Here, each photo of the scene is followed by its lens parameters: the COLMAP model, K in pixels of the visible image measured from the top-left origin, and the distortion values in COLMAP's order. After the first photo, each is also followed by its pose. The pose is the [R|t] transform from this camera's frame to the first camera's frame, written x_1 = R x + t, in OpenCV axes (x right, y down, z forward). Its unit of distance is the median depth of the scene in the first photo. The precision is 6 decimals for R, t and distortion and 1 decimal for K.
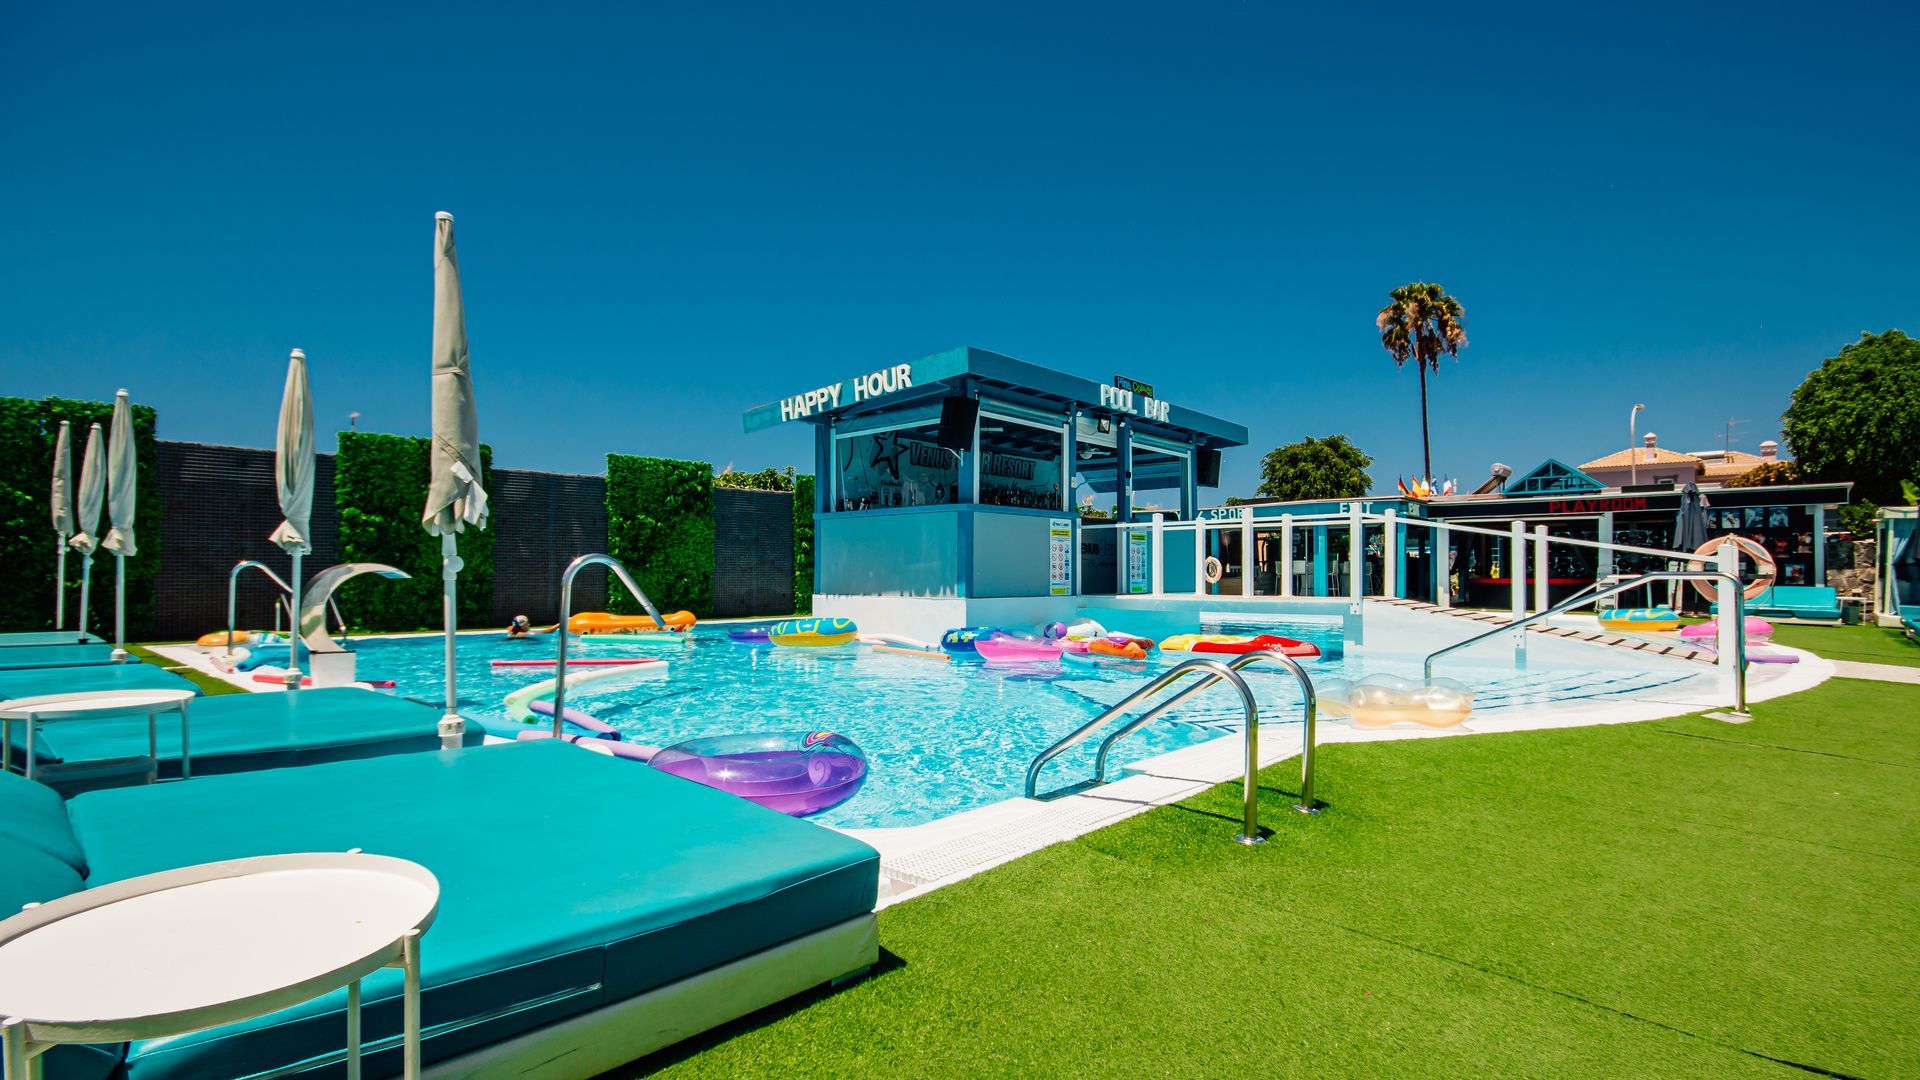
lens RADIAL K [[913.4, 0, 967.9], [0, 913.4, 537.8], [0, 0, 1]] dist [-0.001160, -0.000087]
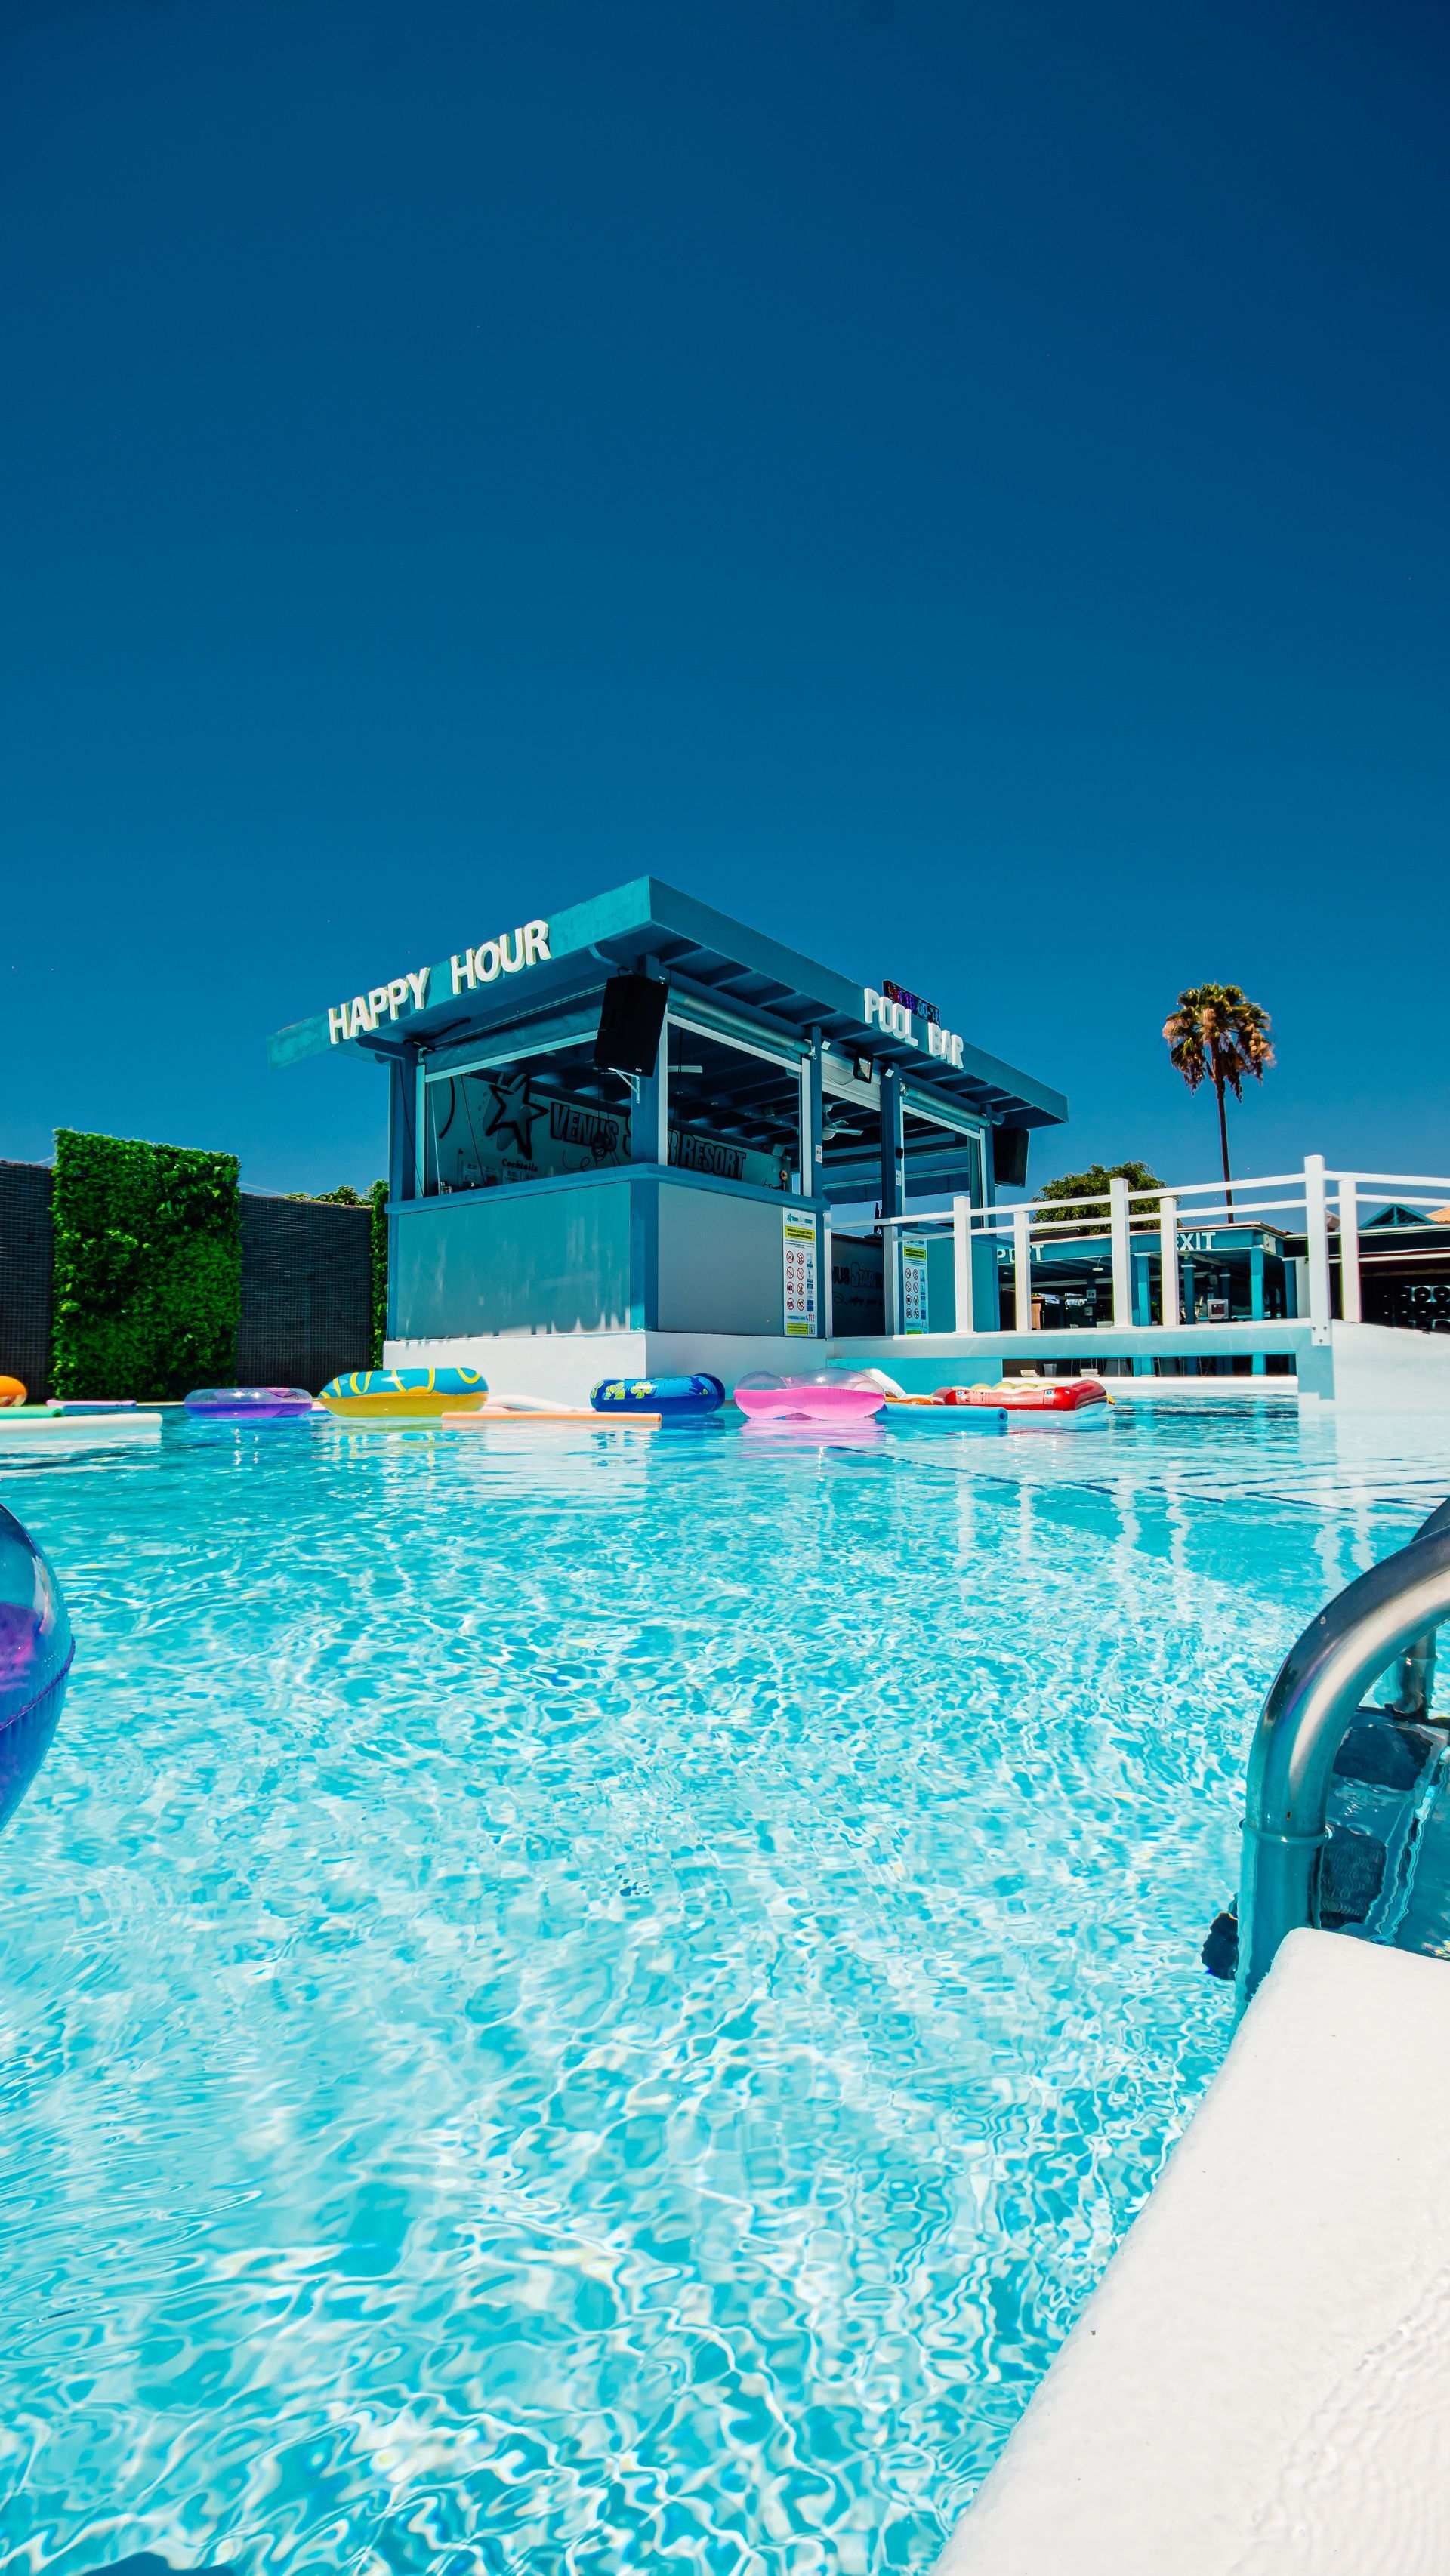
lens RADIAL K [[1154.3, 0, 722.6], [0, 1154.3, 1285.3], [0, 0, 1]] dist [0.000579, 0.000283]
pose [[0.996913, -0.002588, 0.078468, -0.009581], [0.005751, 0.999179, -0.040108, 0.058791], [-0.078300, 0.040435, 0.996110, 0.239585]]
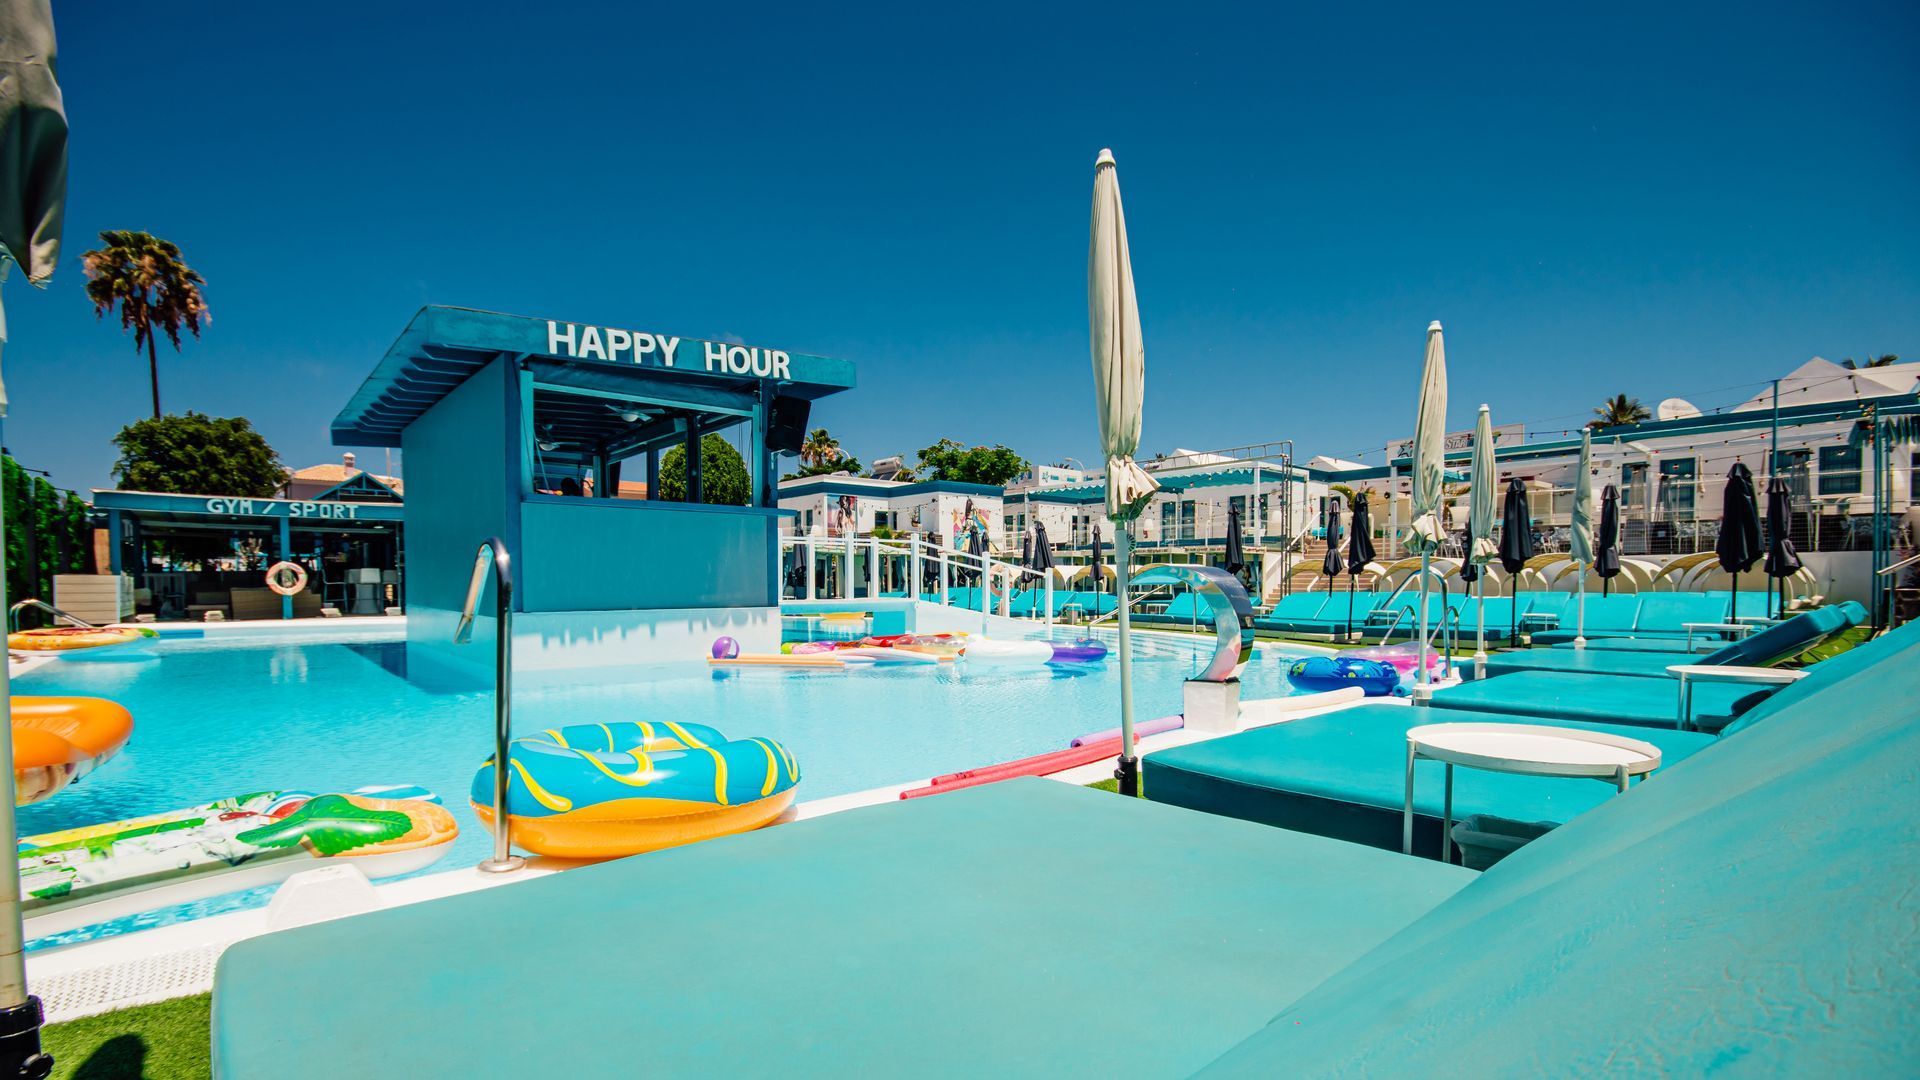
lens RADIAL K [[860.2, 0, 963.4], [0, 860.2, 554.4], [0, 0, 1]] dist [0.000579, 0.000283]
pose [[0.111913, 0.028912, 0.993297, -0.768858], [-0.036682, 0.999016, -0.024946, 0.021885], [-0.993041, -0.033644, 0.112864, 0.618877]]
